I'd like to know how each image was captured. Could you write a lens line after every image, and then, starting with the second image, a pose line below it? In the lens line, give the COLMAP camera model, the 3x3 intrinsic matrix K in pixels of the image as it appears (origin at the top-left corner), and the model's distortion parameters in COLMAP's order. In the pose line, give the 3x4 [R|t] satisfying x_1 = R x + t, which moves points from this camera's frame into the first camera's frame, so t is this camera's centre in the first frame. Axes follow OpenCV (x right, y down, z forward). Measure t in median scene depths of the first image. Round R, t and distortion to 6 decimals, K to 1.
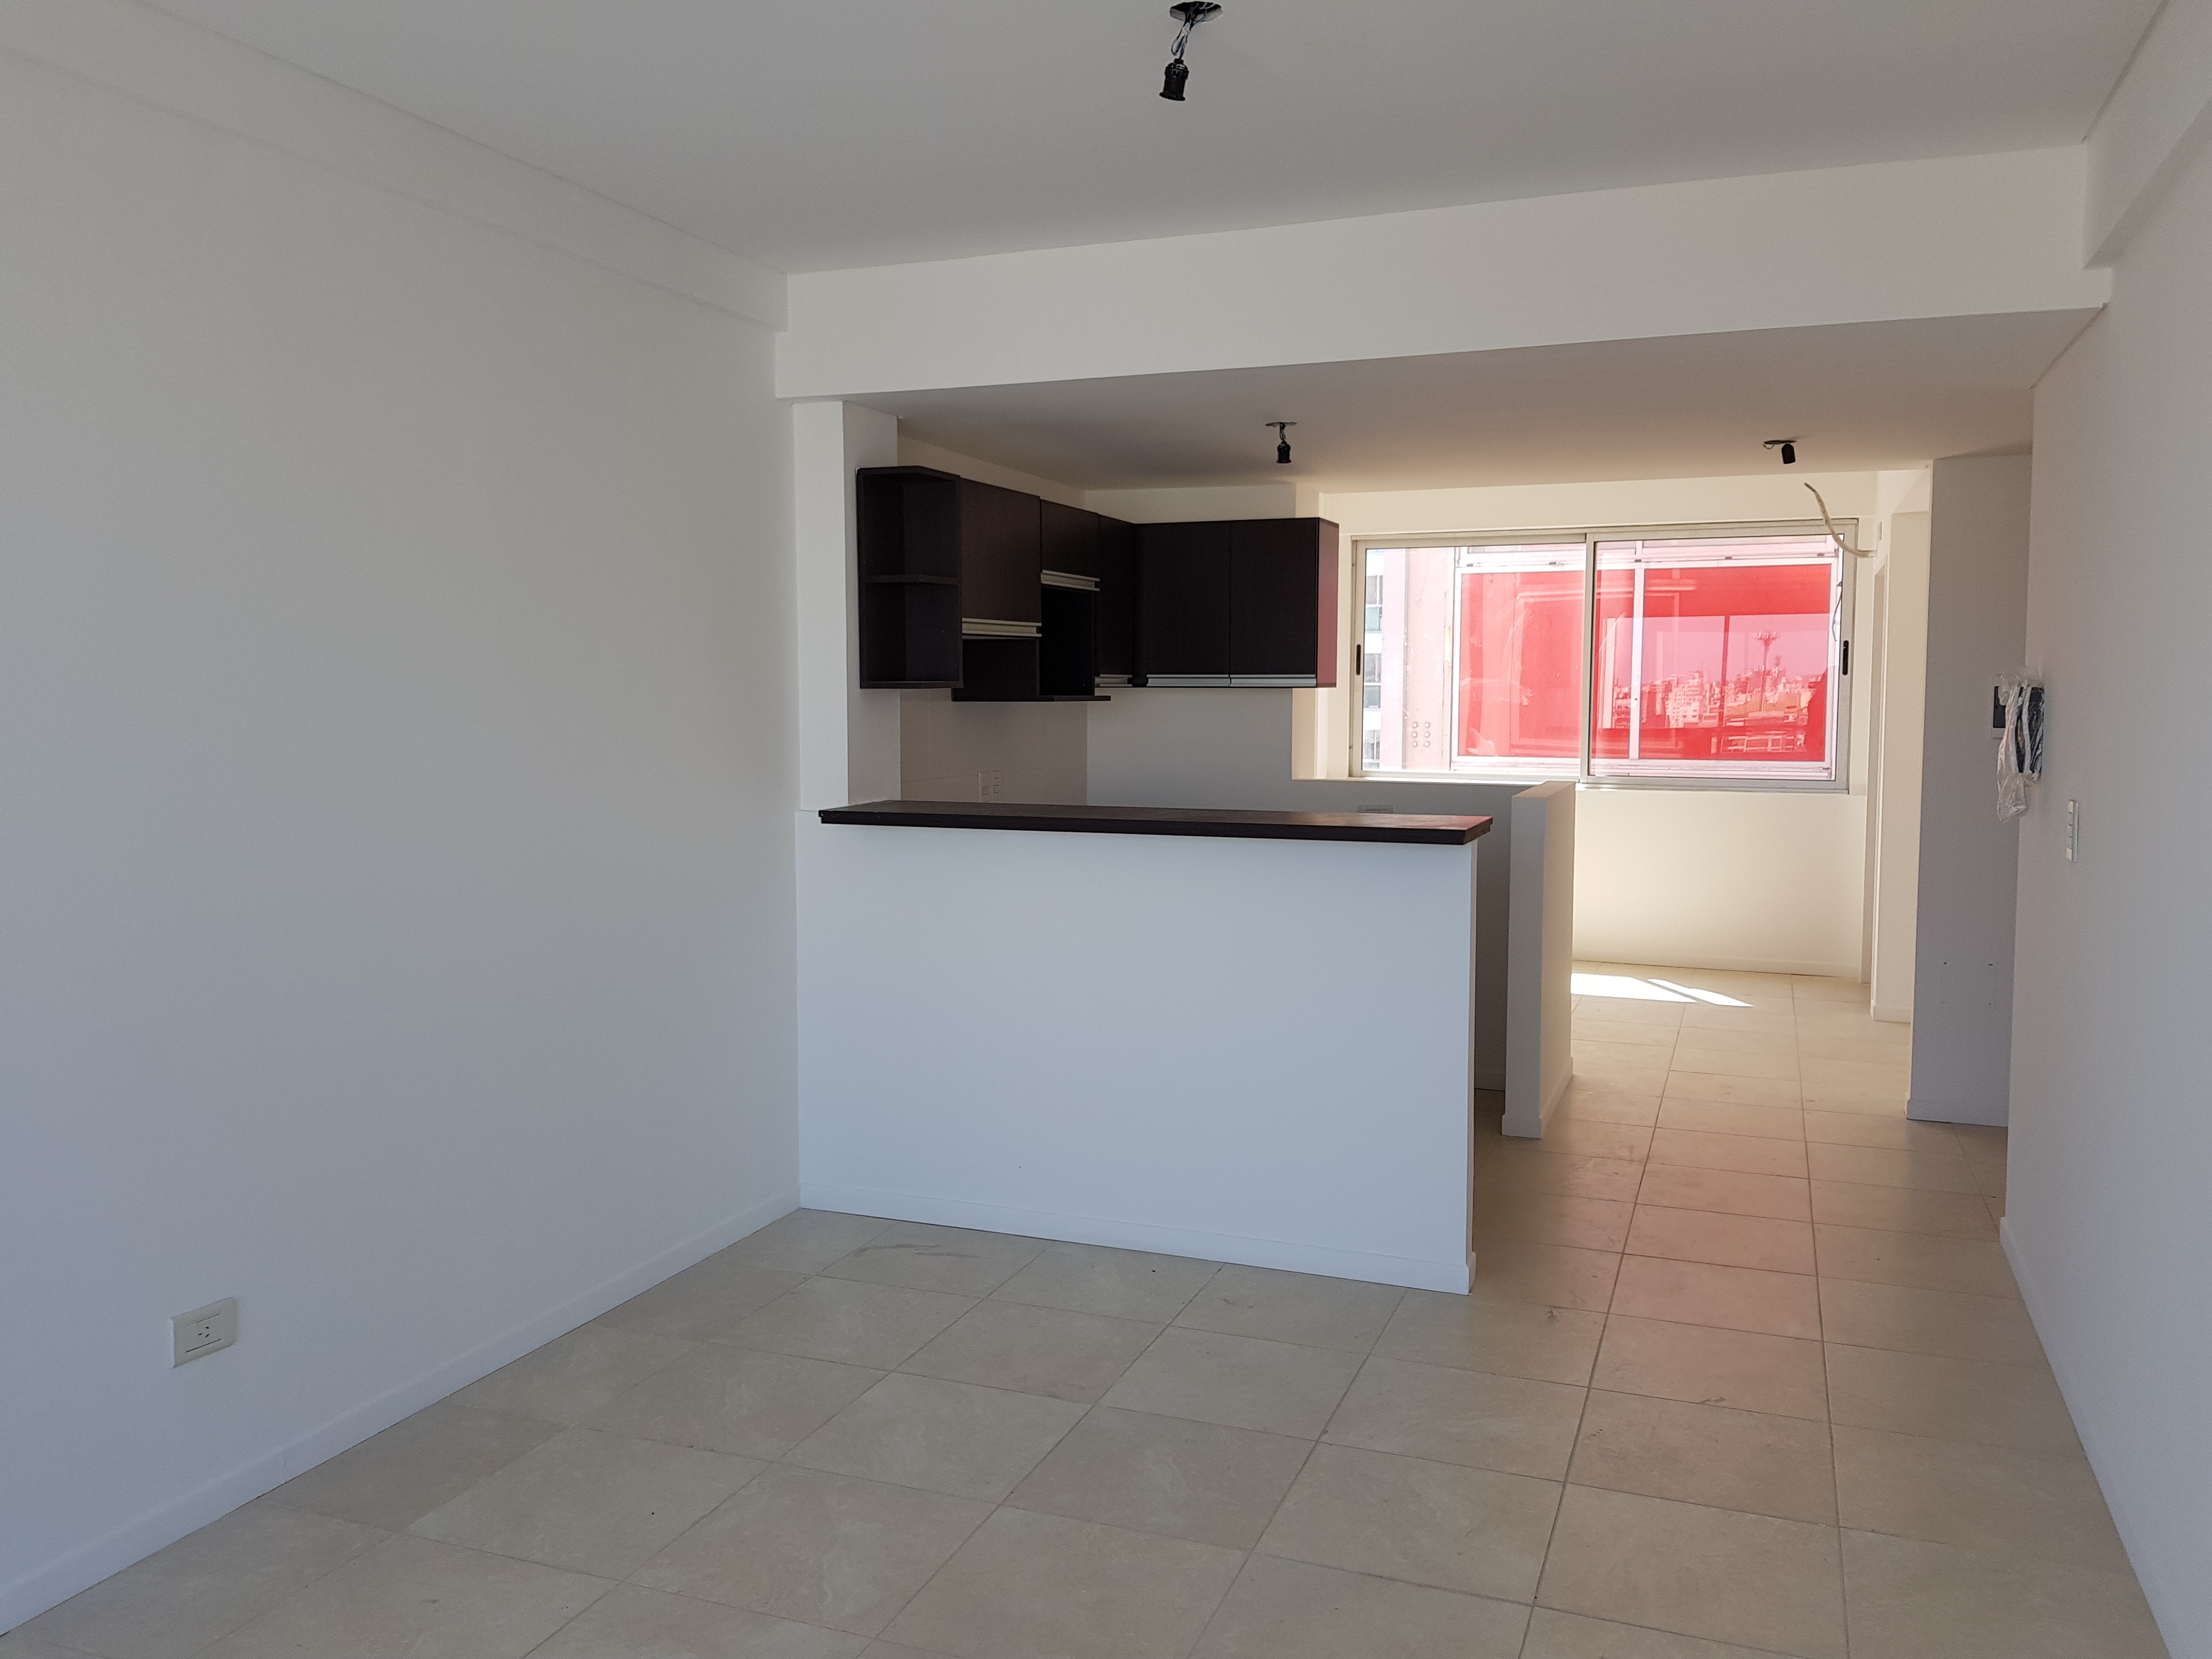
lens RADIAL K [[1677.6, 0, 1107.4], [0, 1677.6, 823.8], [0, 0, 1]] dist [0.070445, -0.003697]
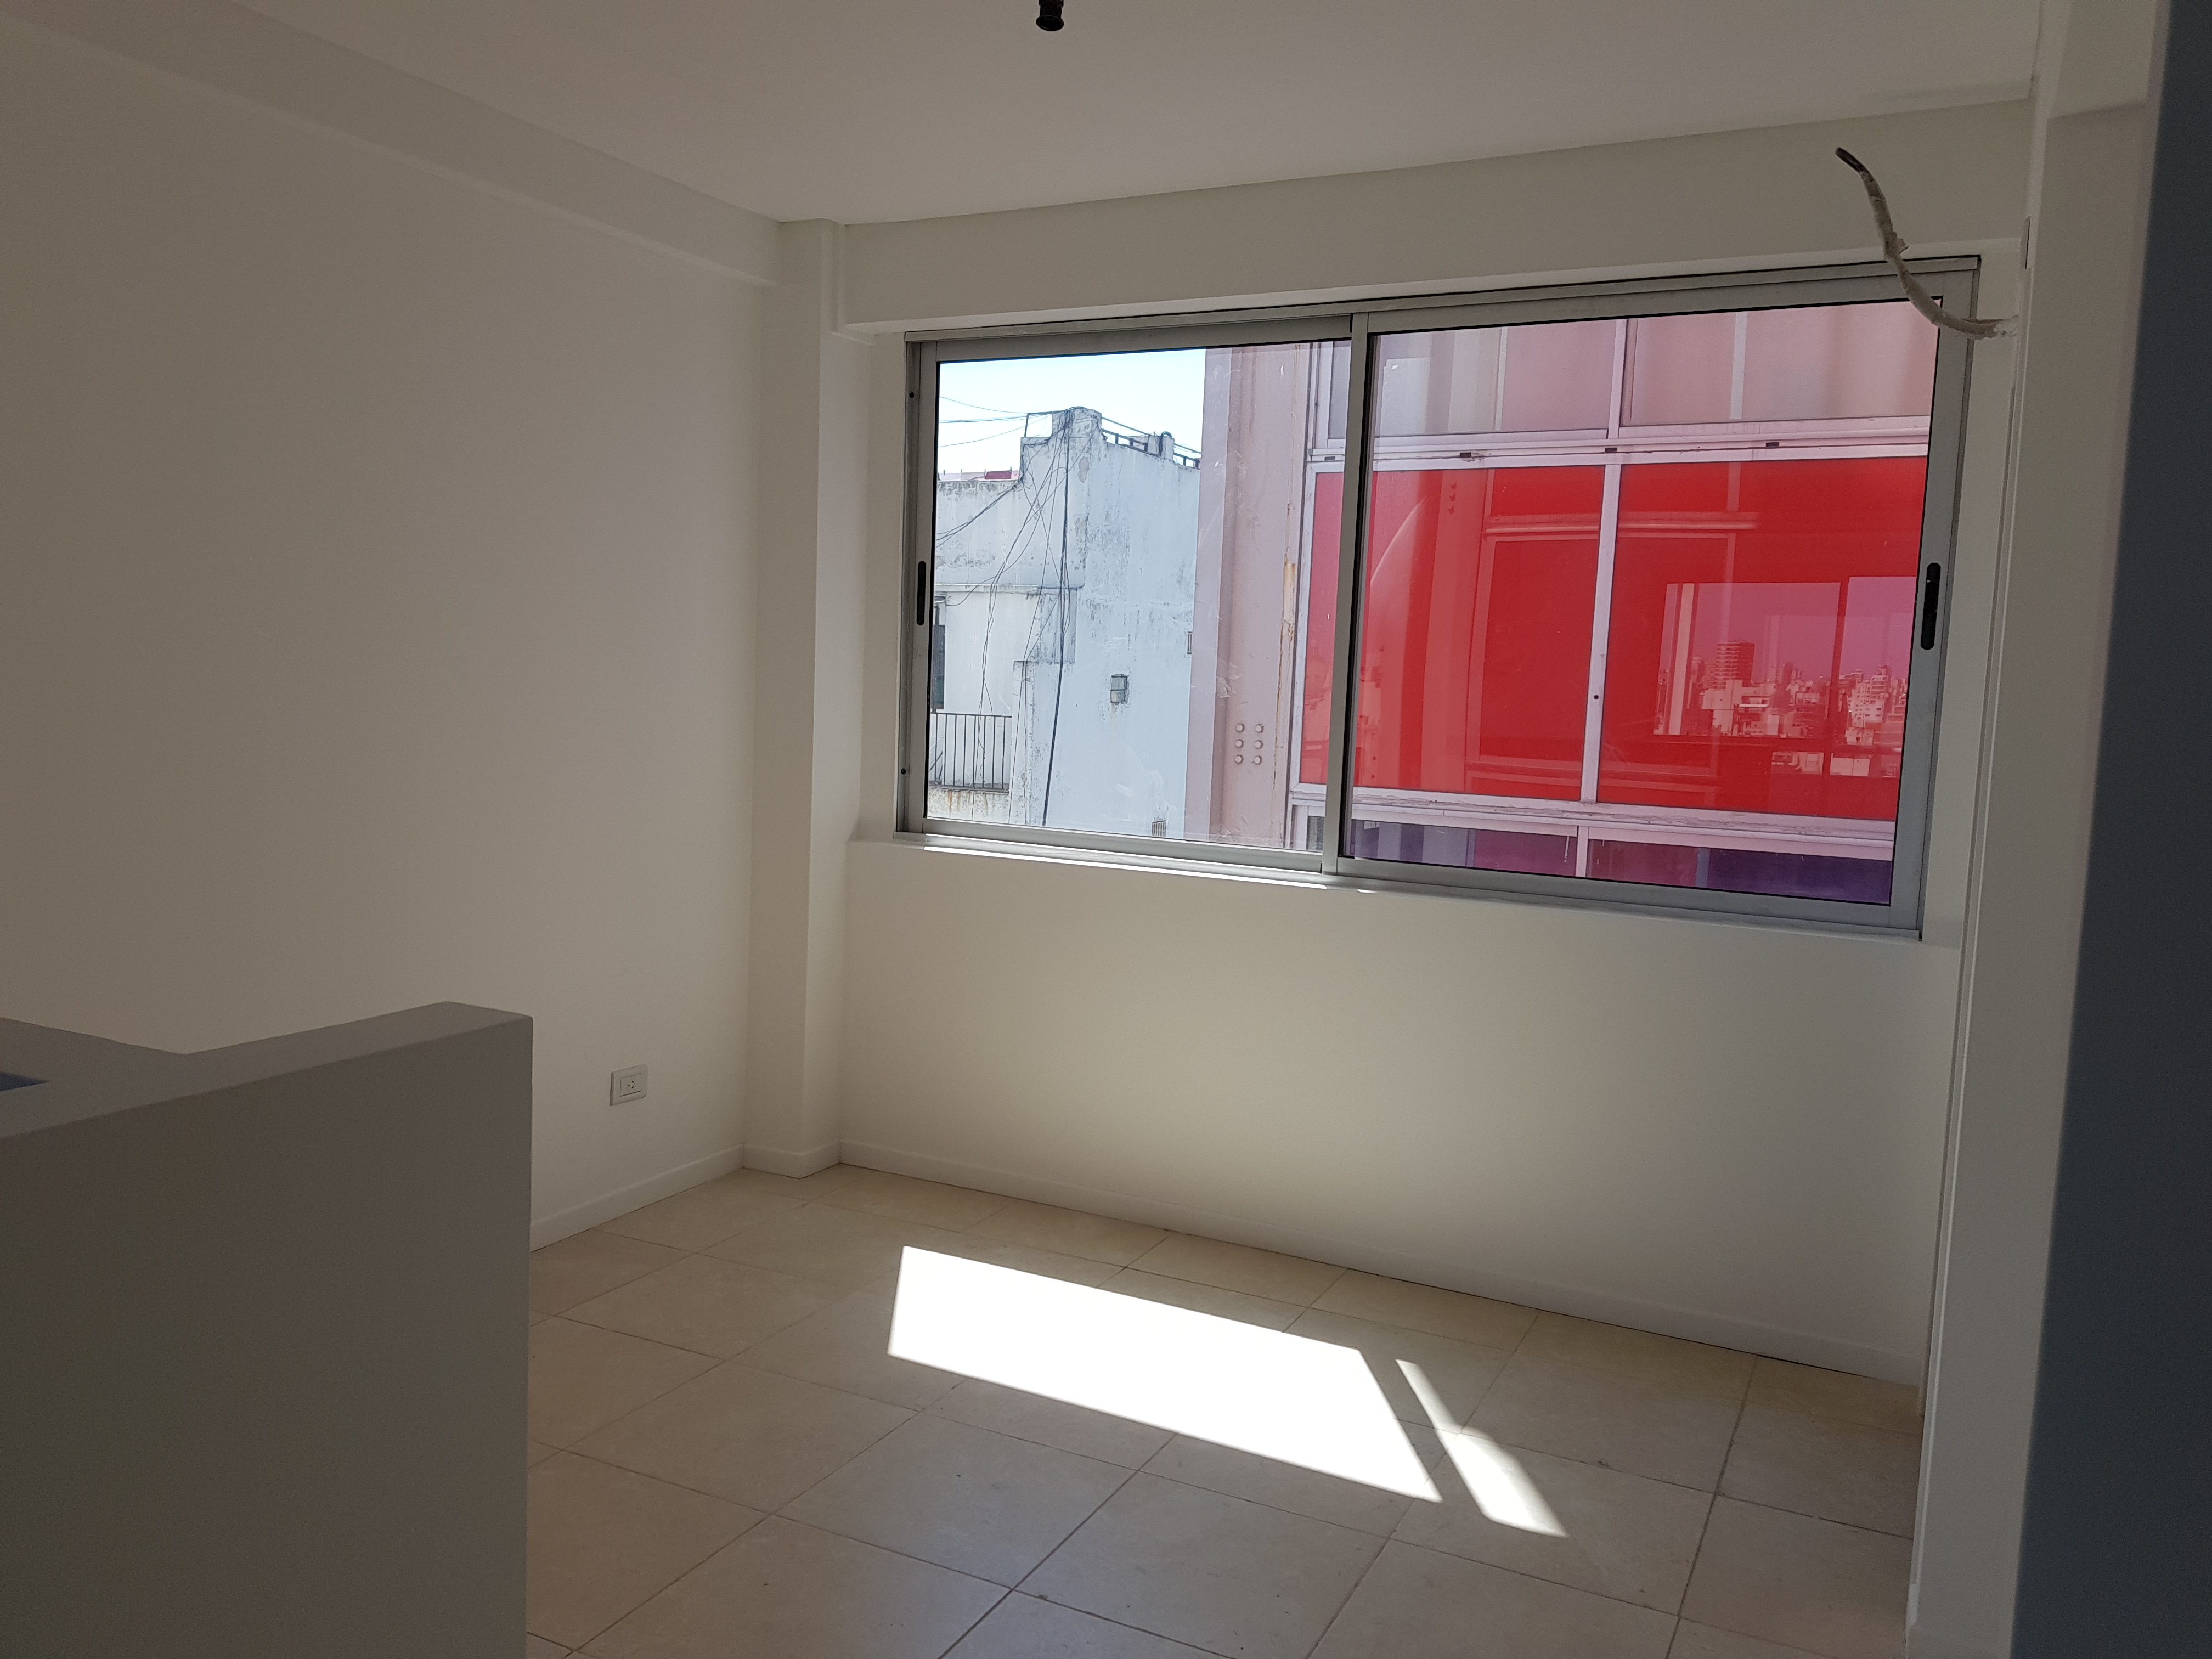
lens RADIAL K [[1677.6, 0, 1104.7], [0, 1677.6, 836.7], [0, 0, 1]] dist [0.070445, -0.003697]
pose [[0.994115, 0.045313, -0.098403, 0.211486], [-0.043771, 0.998884, 0.017766, -0.031045], [0.099098, -0.013354, 0.994988, 0.431767]]
